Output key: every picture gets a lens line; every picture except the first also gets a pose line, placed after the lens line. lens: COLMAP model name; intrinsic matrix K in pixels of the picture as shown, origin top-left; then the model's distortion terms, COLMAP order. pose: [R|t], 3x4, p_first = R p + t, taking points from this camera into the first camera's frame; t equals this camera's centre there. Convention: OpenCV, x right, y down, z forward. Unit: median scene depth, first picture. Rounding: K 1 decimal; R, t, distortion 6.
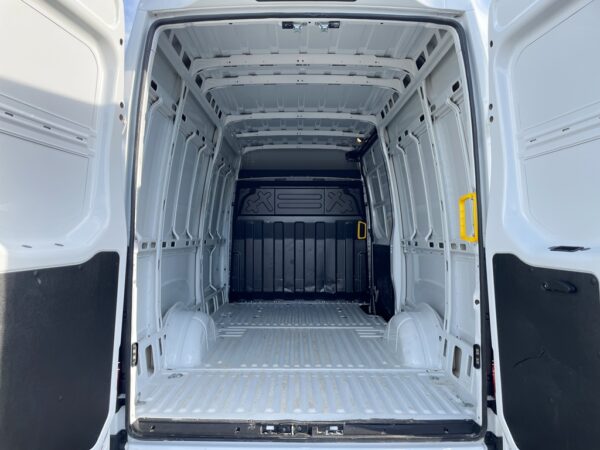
lens RADIAL K [[458.5, 0, 301.0], [0, 458.5, 232.6], [0, 0, 1]] dist [0.051623, -0.070961]
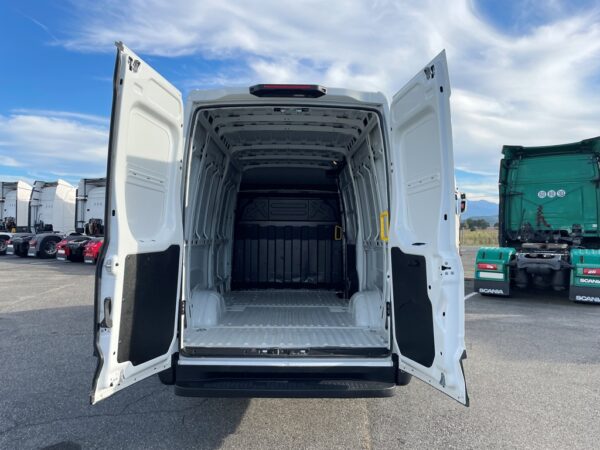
lens RADIAL K [[483.7, 0, 308.2], [0, 483.7, 224.6], [0, 0, 1]] dist [-0.002782, -0.003596]
pose [[0.999665, 0.006698, 0.025014, 0.022811], [-0.006203, 0.999784, -0.019829, -0.001391], [-0.025142, 0.019668, 0.999490, -0.400858]]
